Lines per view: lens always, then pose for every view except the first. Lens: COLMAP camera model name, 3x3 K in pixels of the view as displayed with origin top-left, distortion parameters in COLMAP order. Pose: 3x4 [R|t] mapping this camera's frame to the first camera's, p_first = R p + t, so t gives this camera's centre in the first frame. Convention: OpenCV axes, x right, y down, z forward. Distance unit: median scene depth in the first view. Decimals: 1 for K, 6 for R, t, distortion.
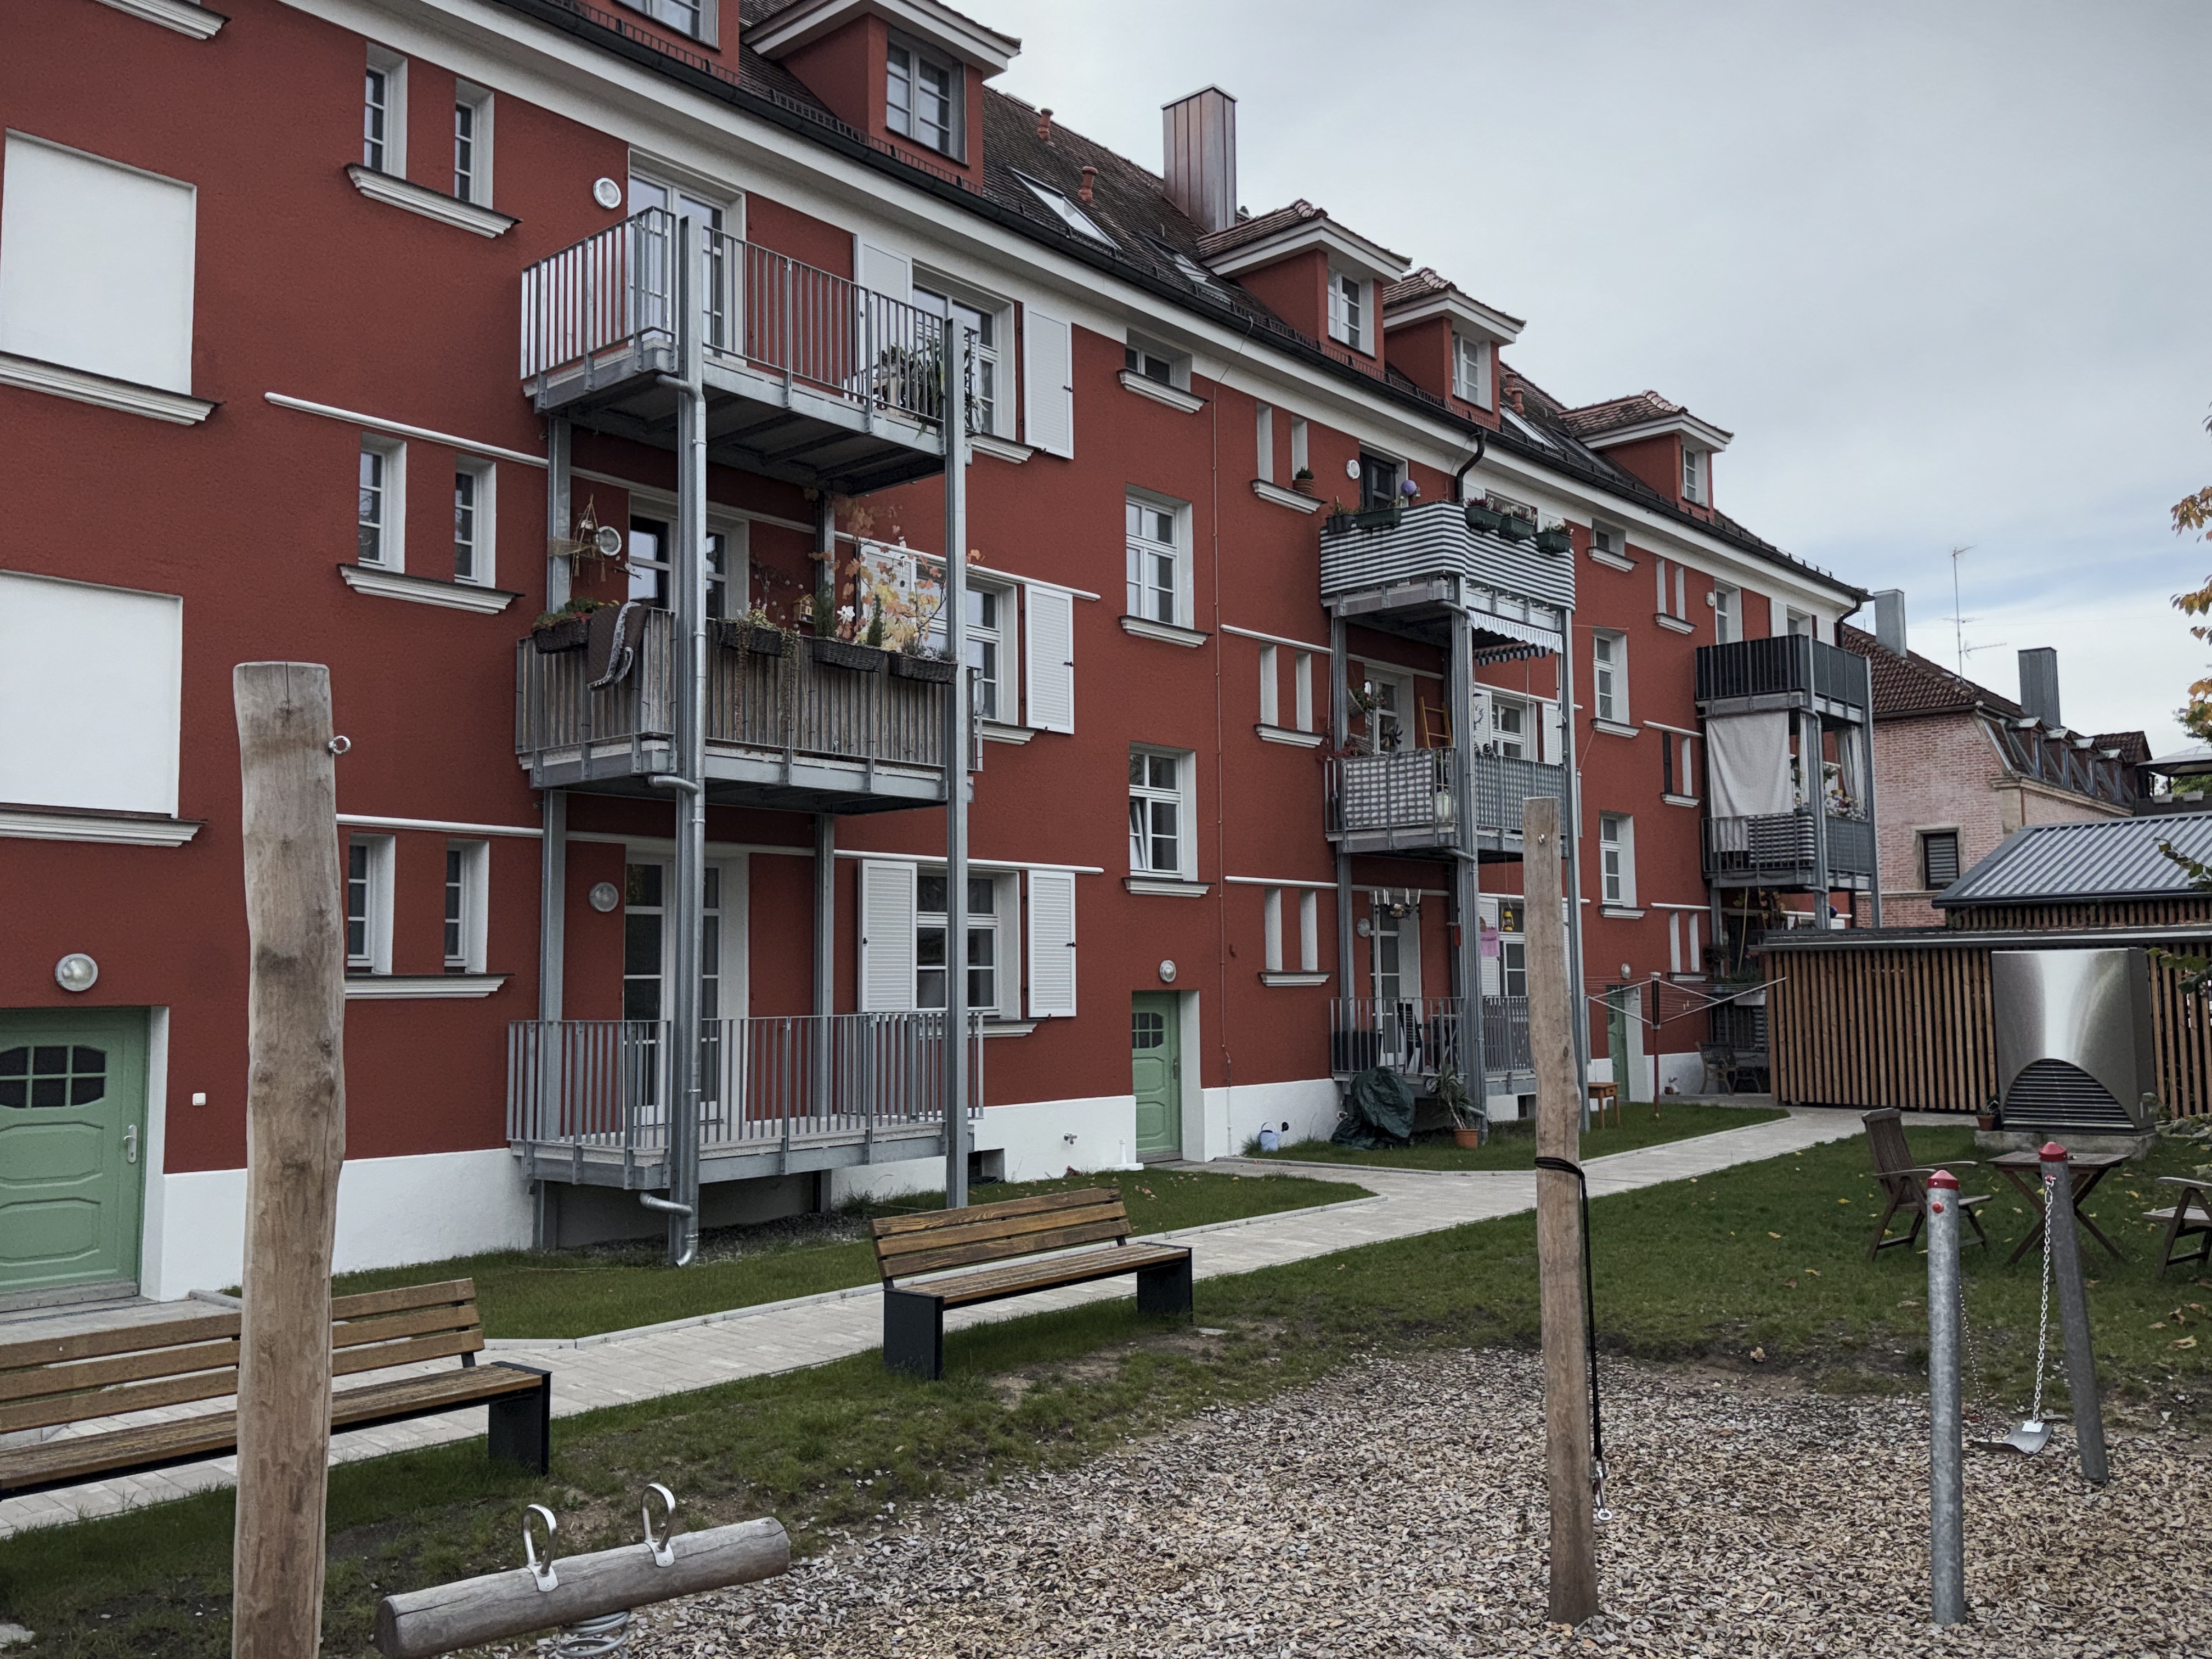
lens RADIAL K [[1833.3, 0, 1106.0], [0, 1833.3, 829.5], [0, 0, 1]] dist [0.117425, -0.155417]
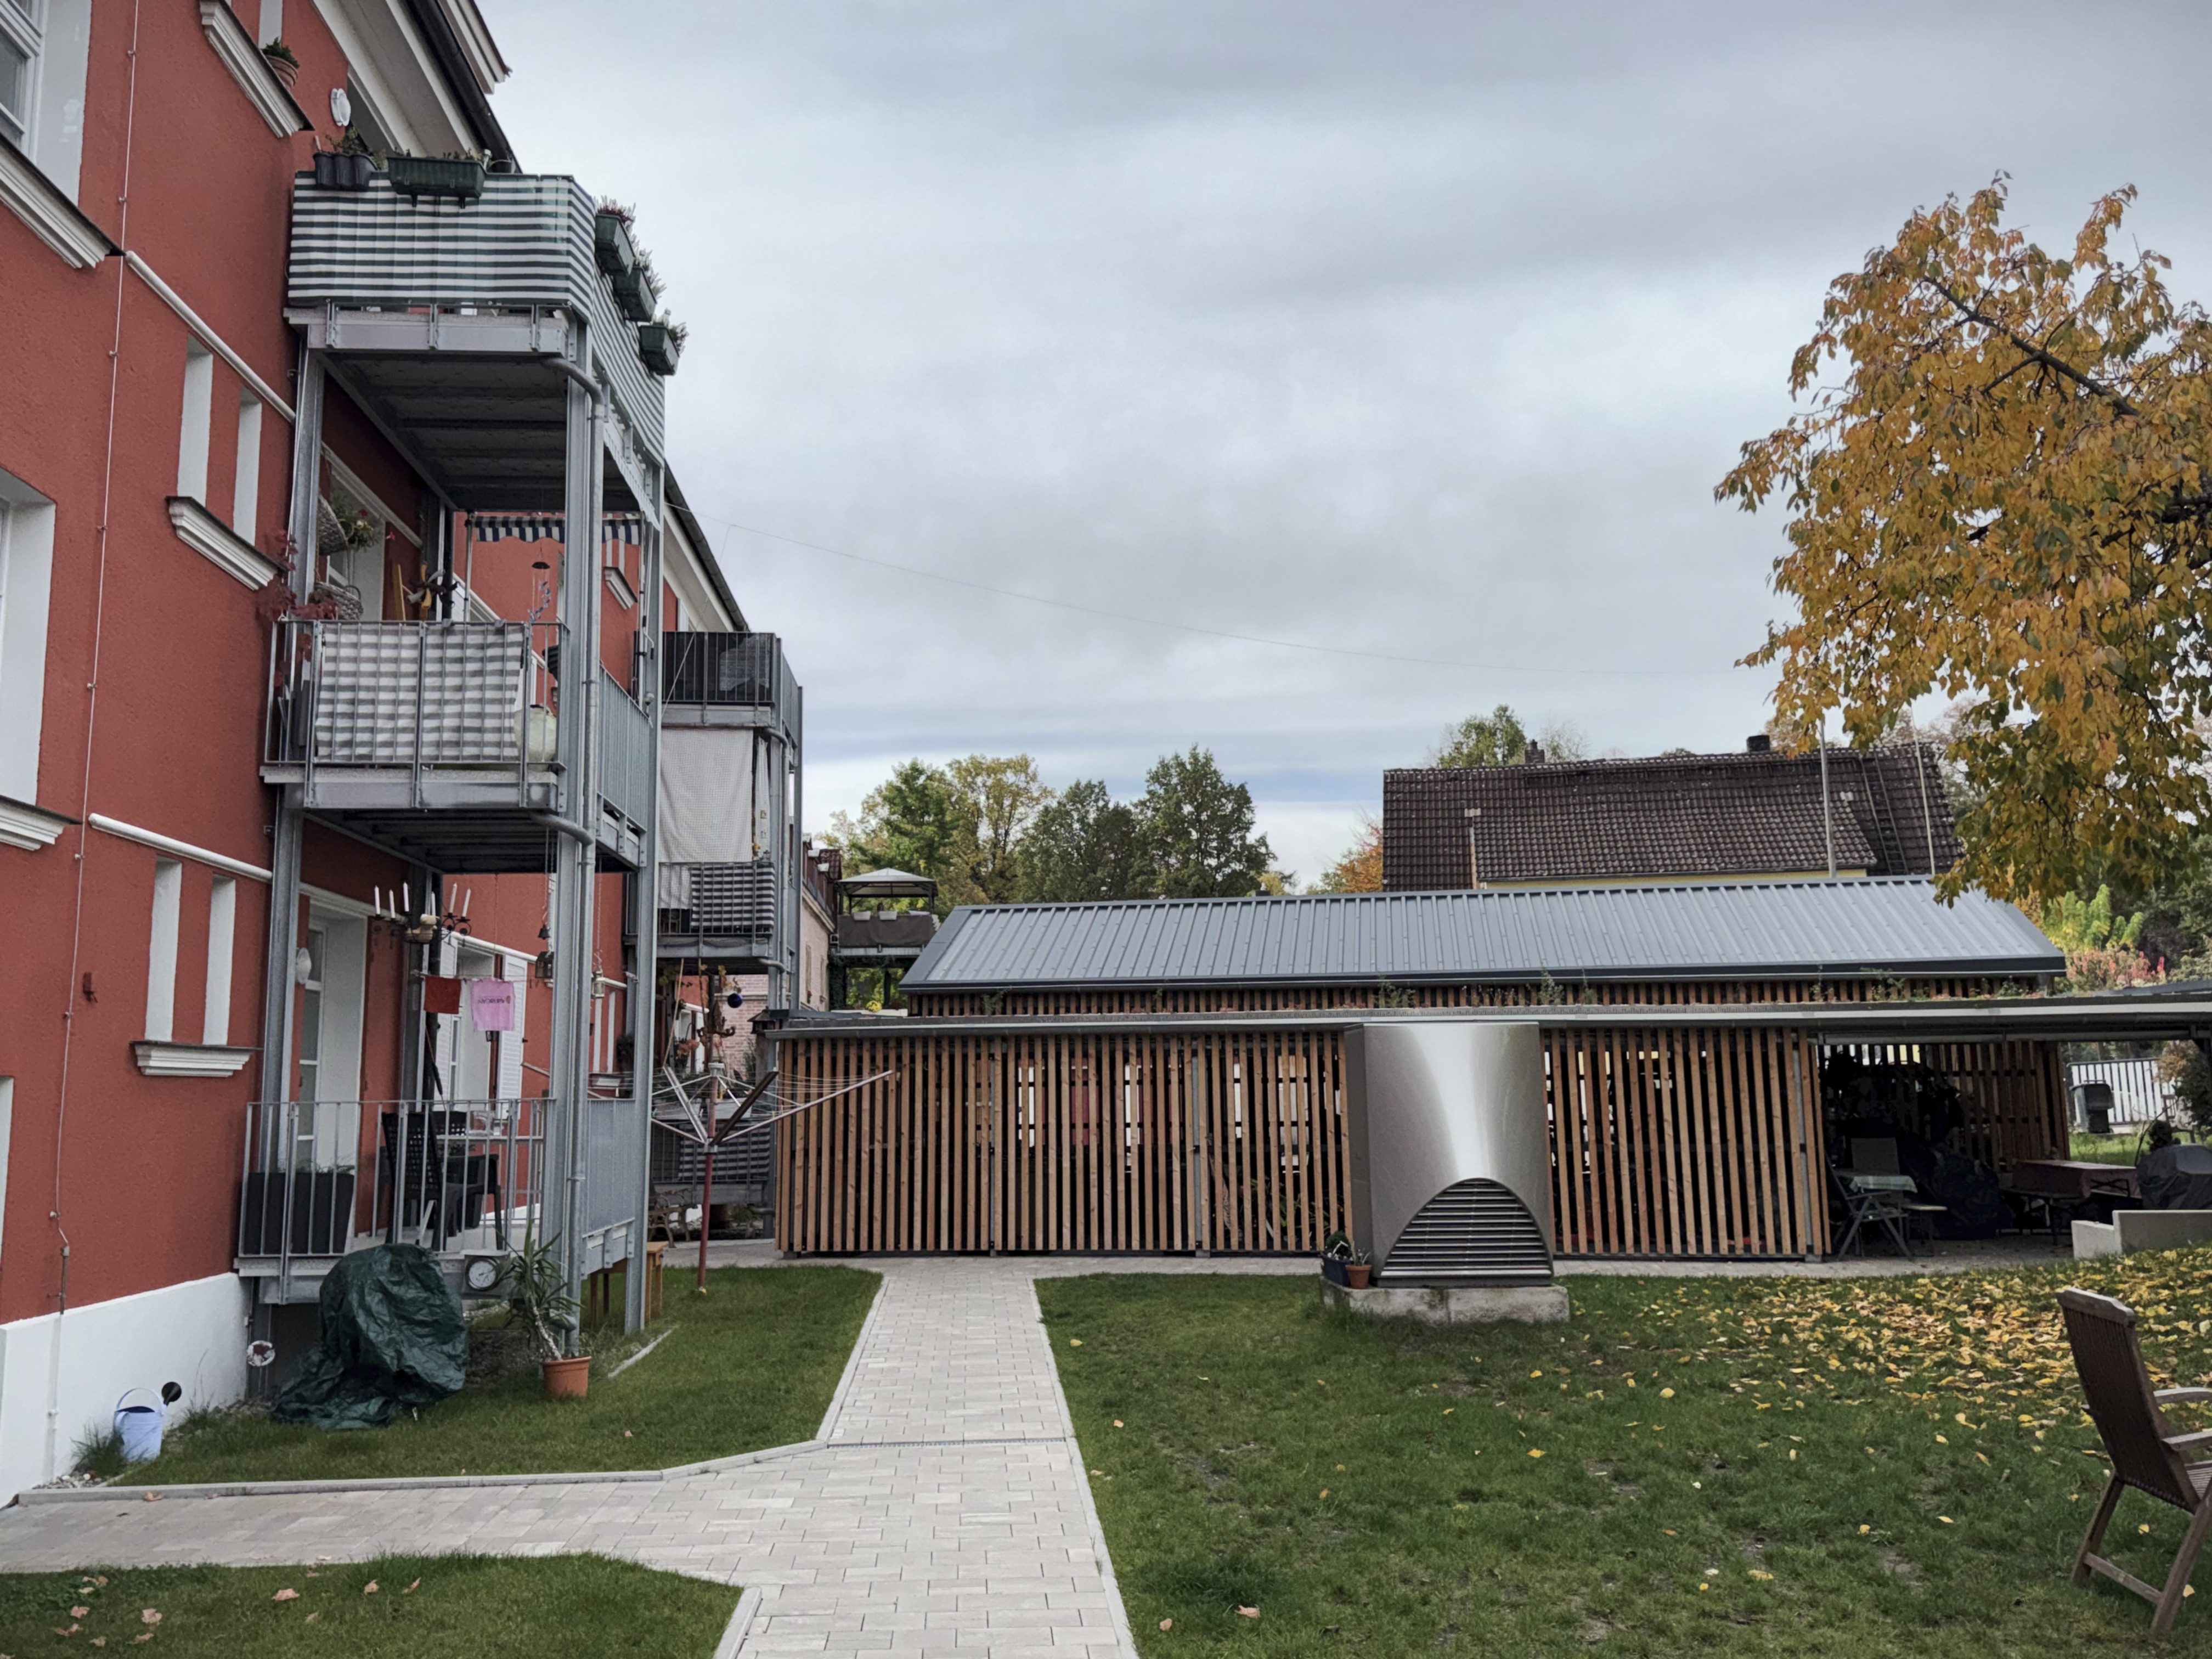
lens RADIAL K [[1833.3, 0, 1106.0], [0, 1833.3, 829.5], [0, 0, 1]] dist [0.117425, -0.155417]
pose [[0.714486, 0.104883, 0.691743, -0.064041], [-0.056024, 0.994102, -0.092861, 0.053927], [-0.697403, 0.027594, 0.716148, 0.496370]]
